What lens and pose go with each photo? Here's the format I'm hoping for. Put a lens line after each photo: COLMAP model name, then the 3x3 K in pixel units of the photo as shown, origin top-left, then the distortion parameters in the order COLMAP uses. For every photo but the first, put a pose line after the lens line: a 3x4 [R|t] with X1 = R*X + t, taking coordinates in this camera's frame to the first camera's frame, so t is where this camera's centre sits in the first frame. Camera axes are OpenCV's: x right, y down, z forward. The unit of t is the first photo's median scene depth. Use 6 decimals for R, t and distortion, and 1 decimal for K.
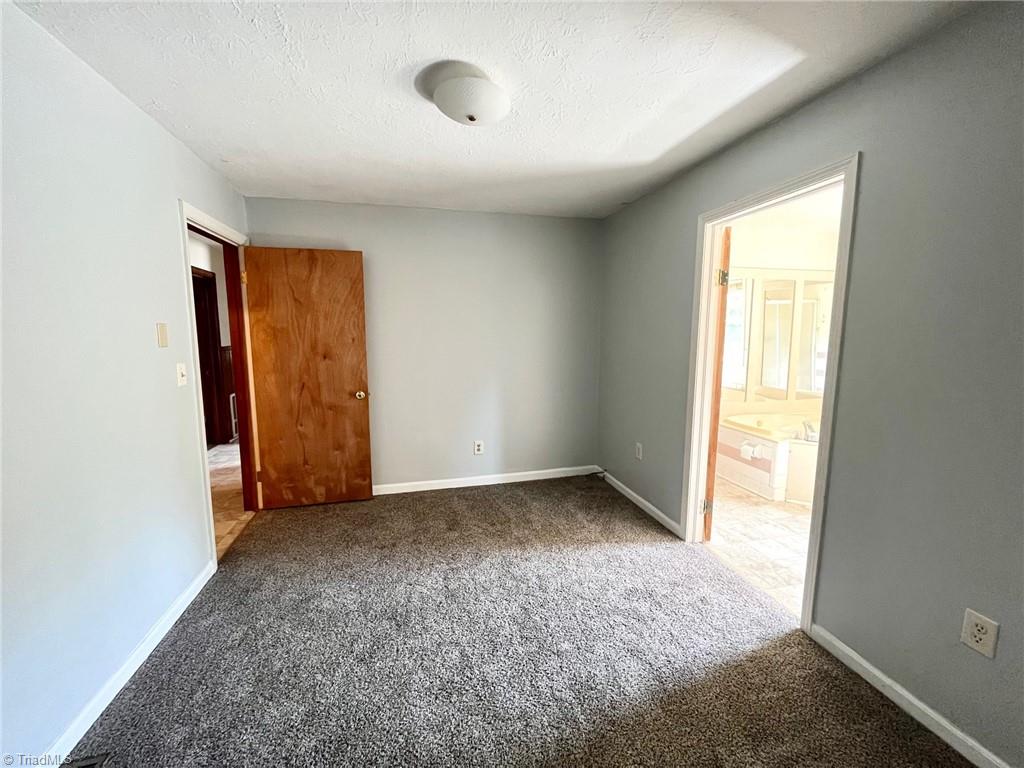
lens RADIAL K [[409.2, 0, 516.6], [0, 409.2, 383.2], [0, 0, 1]] dist [-0.005120, 0.000471]
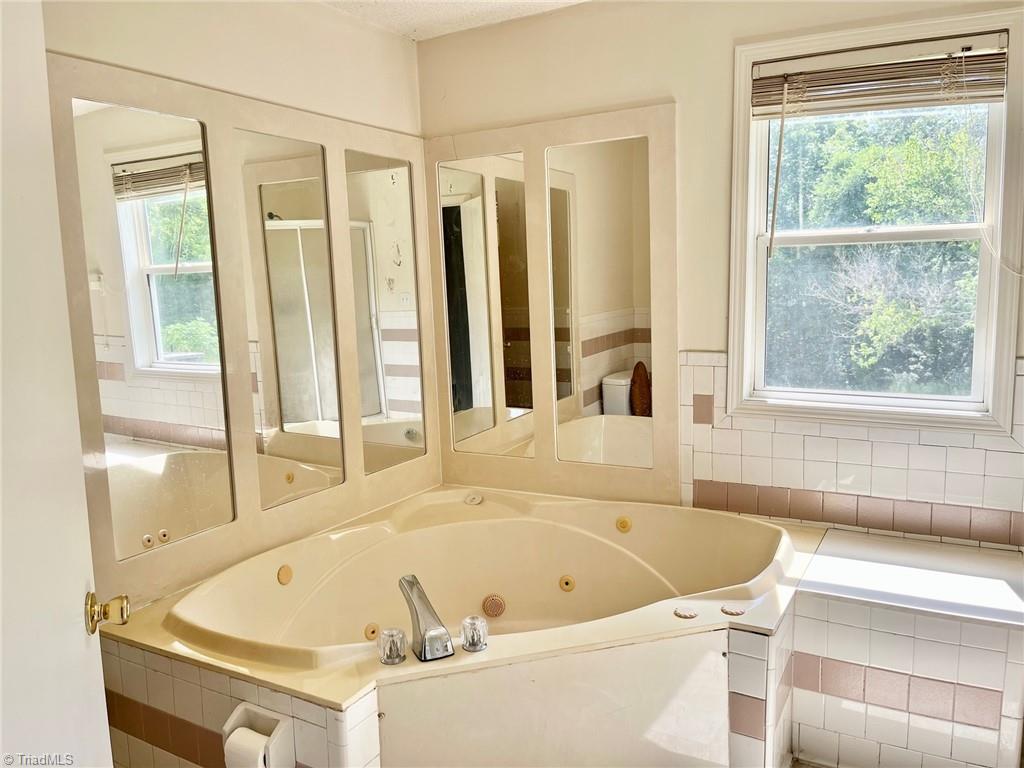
lens RADIAL K [[773.8, 0, 510.5], [0, 773.8, 391.8], [0, 0, 1]] dist [0.065442, -0.088602]
pose [[0.685034, -0.118150, 0.718866, 0.255190], [0.114768, 0.991942, 0.053664, -0.052454], [-0.719414, 0.045741, 0.693074, 0.382931]]
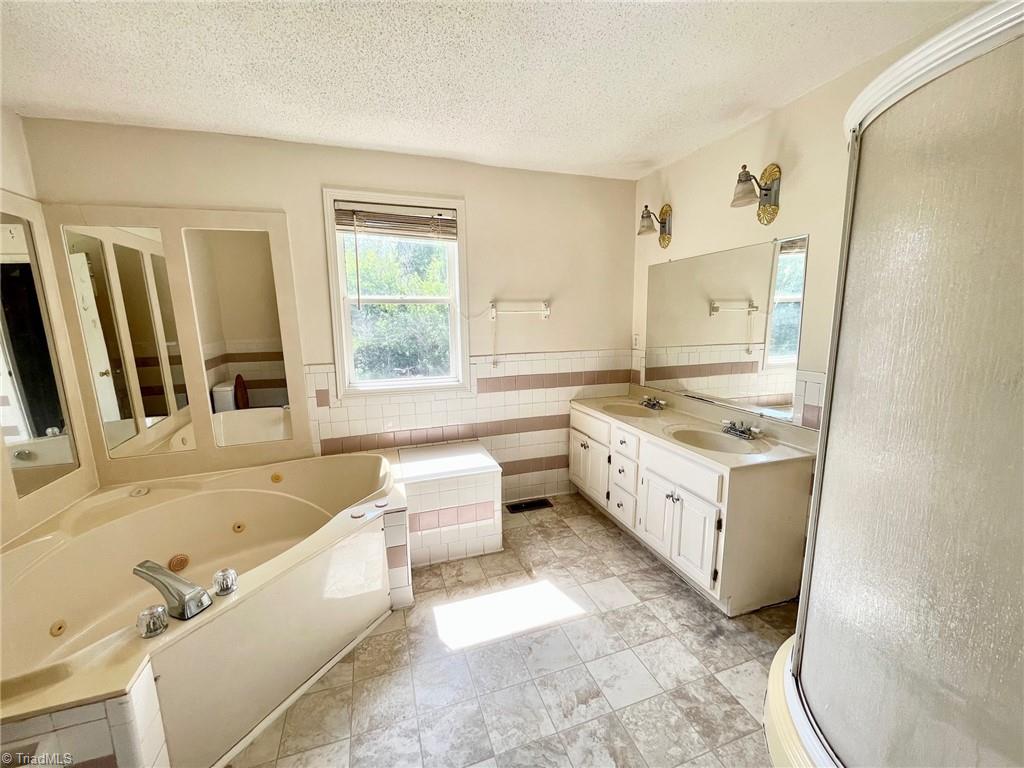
lens RADIAL K [[409.2, 0, 514.3], [0, 409.2, 384.1], [0, 0, 1]] dist [-0.005120, 0.000471]
pose [[-0.077307, -0.166037, 0.983085, 0.239931], [0.143963, 0.973843, 0.175797, -0.066978], [-0.986559, 0.155119, -0.051382, 0.474191]]
